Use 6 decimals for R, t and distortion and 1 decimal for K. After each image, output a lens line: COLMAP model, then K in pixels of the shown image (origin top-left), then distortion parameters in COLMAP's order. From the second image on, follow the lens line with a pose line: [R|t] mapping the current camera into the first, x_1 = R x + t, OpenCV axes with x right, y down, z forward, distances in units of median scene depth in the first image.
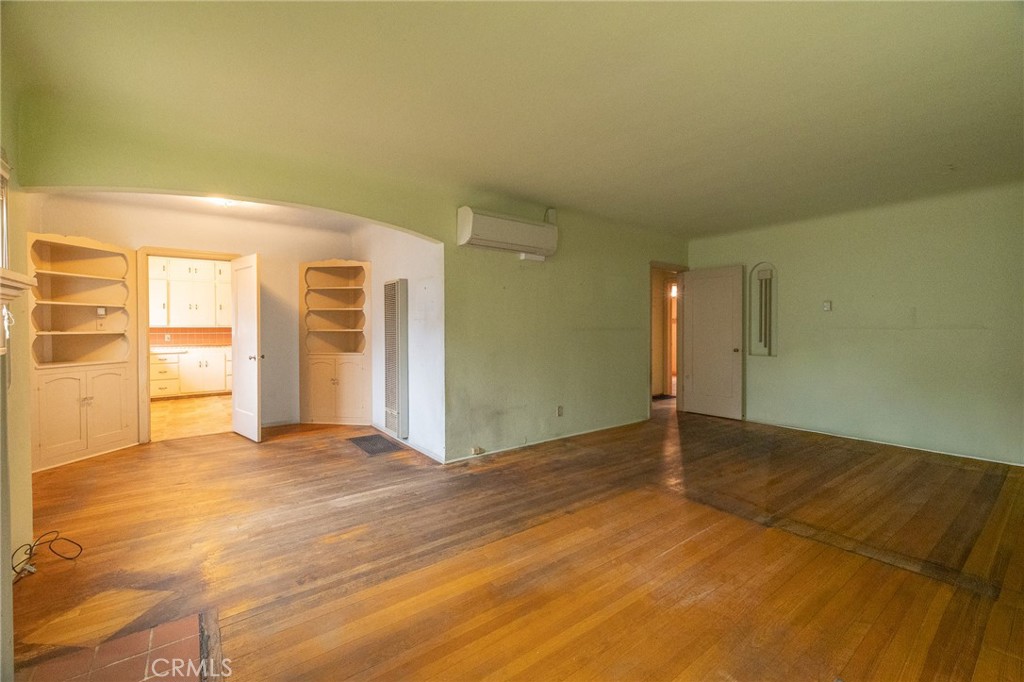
lens RADIAL K [[427.3, 0, 509.9], [0, 427.3, 332.7], [0, 0, 1]] dist [0.001806, -0.000261]
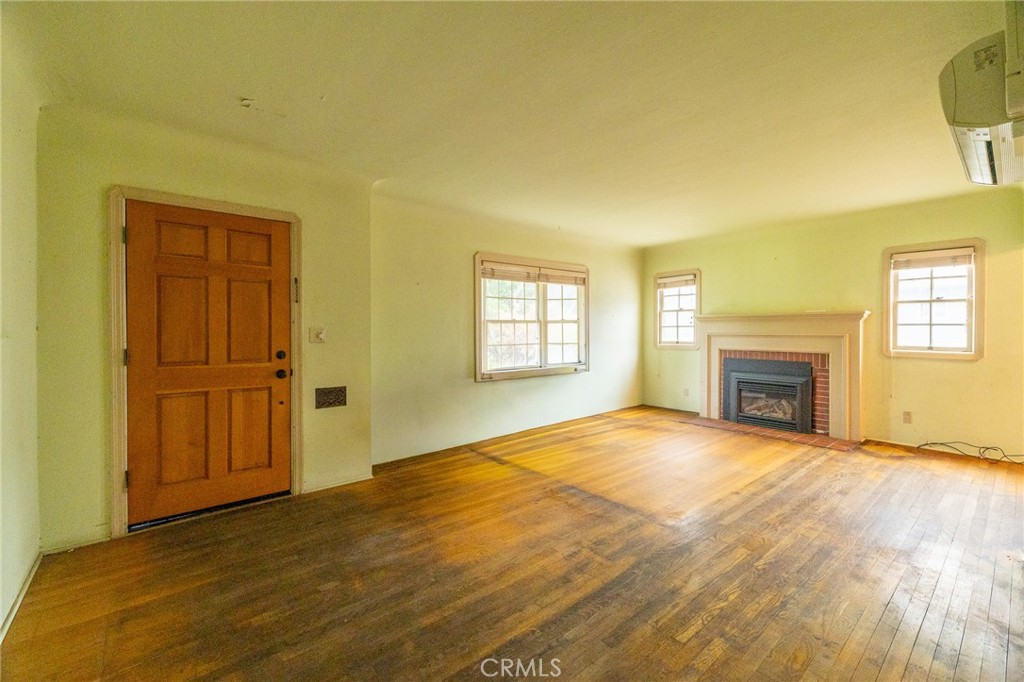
lens RADIAL K [[427.3, 0, 509.9], [0, 427.3, 332.7], [0, 0, 1]] dist [0.001806, -0.000261]
pose [[-0.998672, 0.004484, -0.051332, 0.516834], [0.003256, 0.999707, 0.023979, -0.020940], [0.051425, 0.023780, -0.998394, 1.365515]]
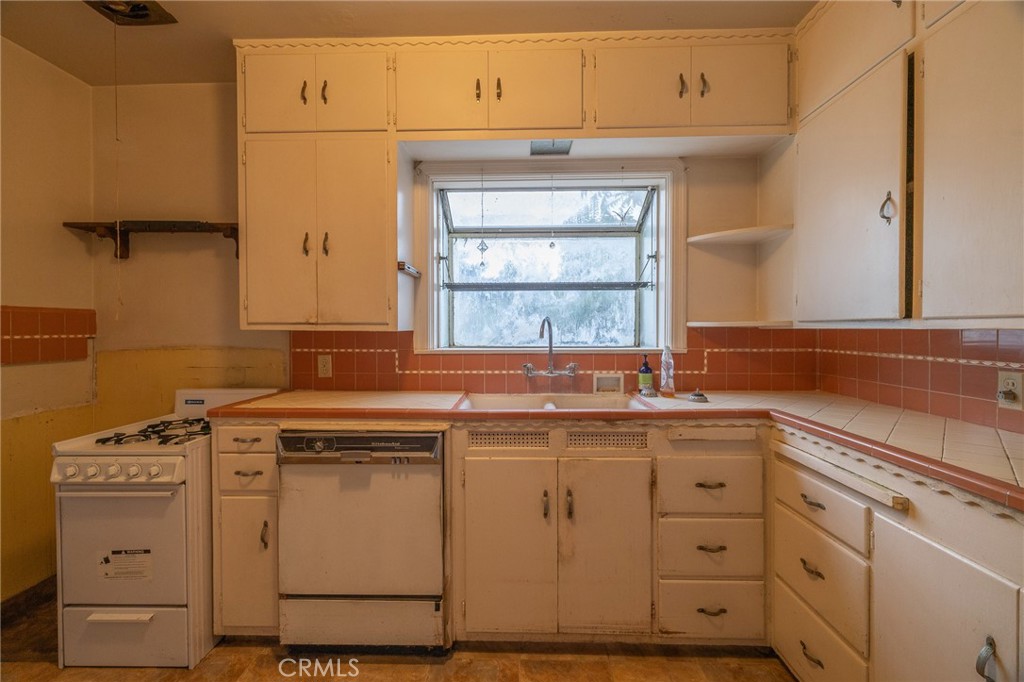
lens RADIAL K [[427.3, 0, 509.9], [0, 427.3, 332.7], [0, 0, 1]] dist [0.001806, -0.000261]
pose [[-0.627014, 0.011947, -0.778916, -0.969610], [-0.005048, 0.999799, 0.019399, -0.022854], [0.778992, 0.016096, -0.626828, 1.680701]]
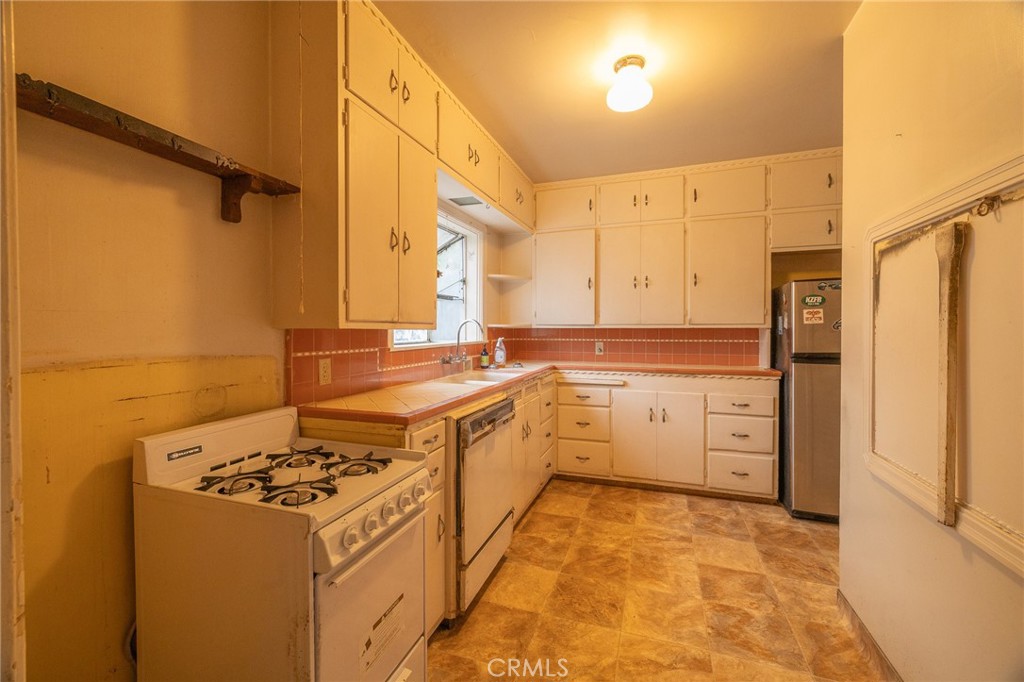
lens RADIAL K [[428.3, 0, 508.5], [0, 428.3, 333.6], [0, 0, 1]] dist [0.003347, 0.000259]
pose [[0.545384, 0.011959, -0.838101, -0.769482], [-0.008955, 0.999924, 0.008441, -0.015872], [0.838138, 0.002902, 0.545450, 1.119970]]
